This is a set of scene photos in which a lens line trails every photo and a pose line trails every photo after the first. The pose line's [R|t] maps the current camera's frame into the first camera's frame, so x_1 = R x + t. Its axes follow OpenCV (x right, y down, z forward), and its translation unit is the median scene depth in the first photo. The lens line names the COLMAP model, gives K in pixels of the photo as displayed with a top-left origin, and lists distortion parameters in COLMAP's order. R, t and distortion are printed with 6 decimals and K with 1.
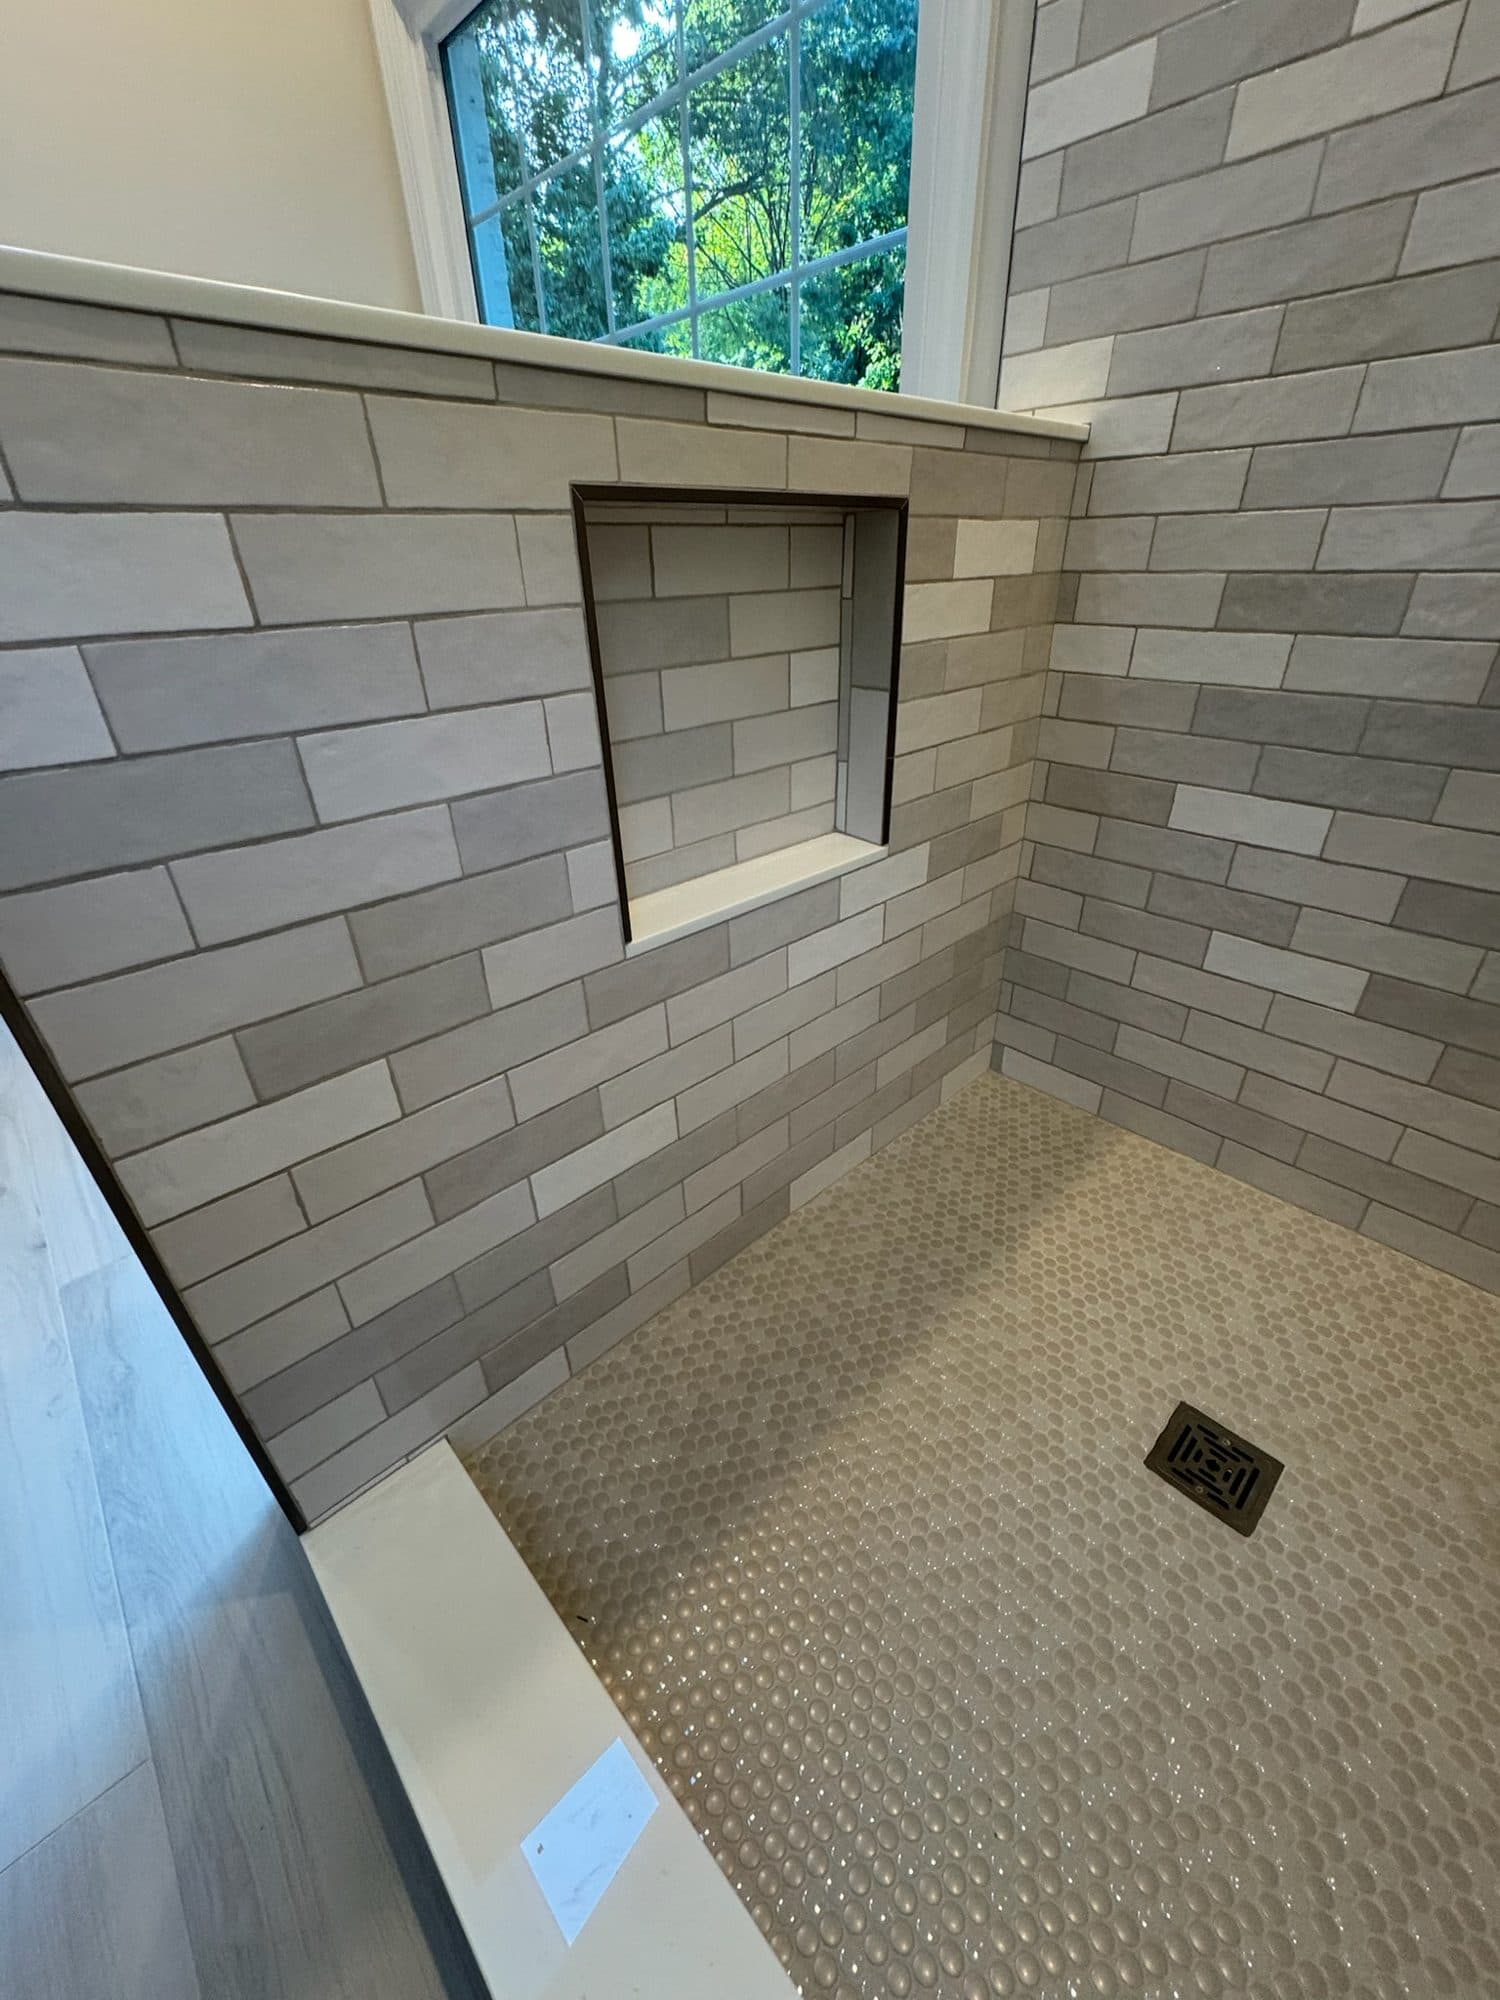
lens RADIAL K [[797.8, 0, 749.2], [0, 797.8, 1000.5], [0, 0, 1]] dist [0.000745, 0.000318]
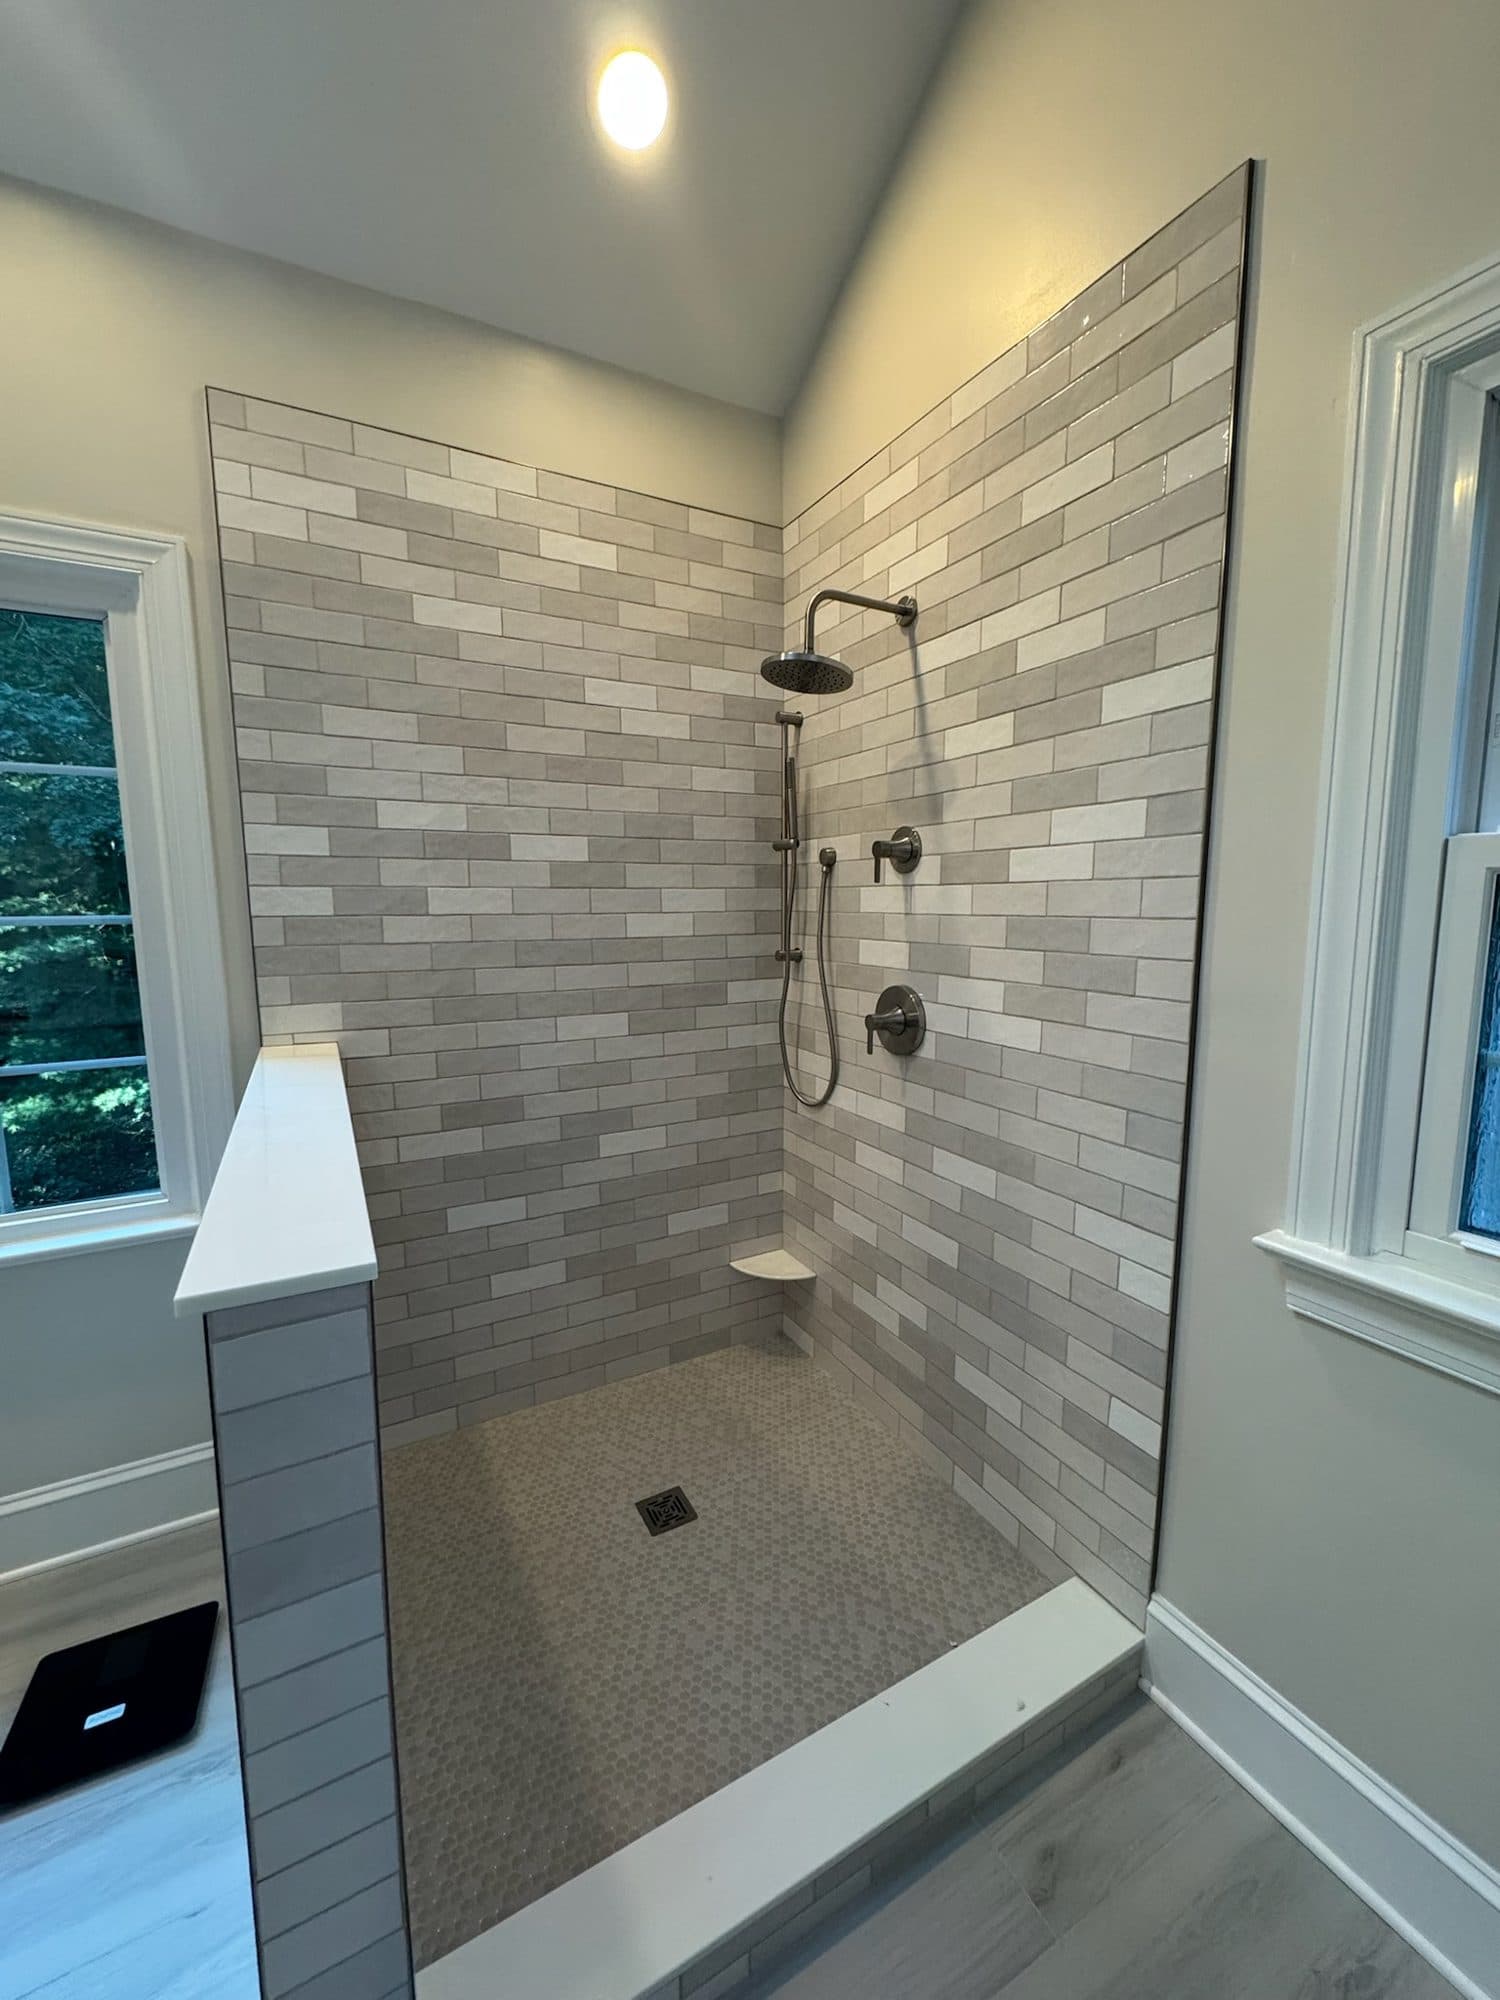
lens RADIAL K [[797.8, 0, 749.4], [0, 797.8, 996.9], [0, 0, 1]] dist [0.000745, 0.000318]
pose [[0.258394, -0.095465, 0.961311, -1.077561], [0.466417, 0.883765, -0.037606, -0.356501], [-0.845983, 0.458089, 0.272886, -0.291014]]
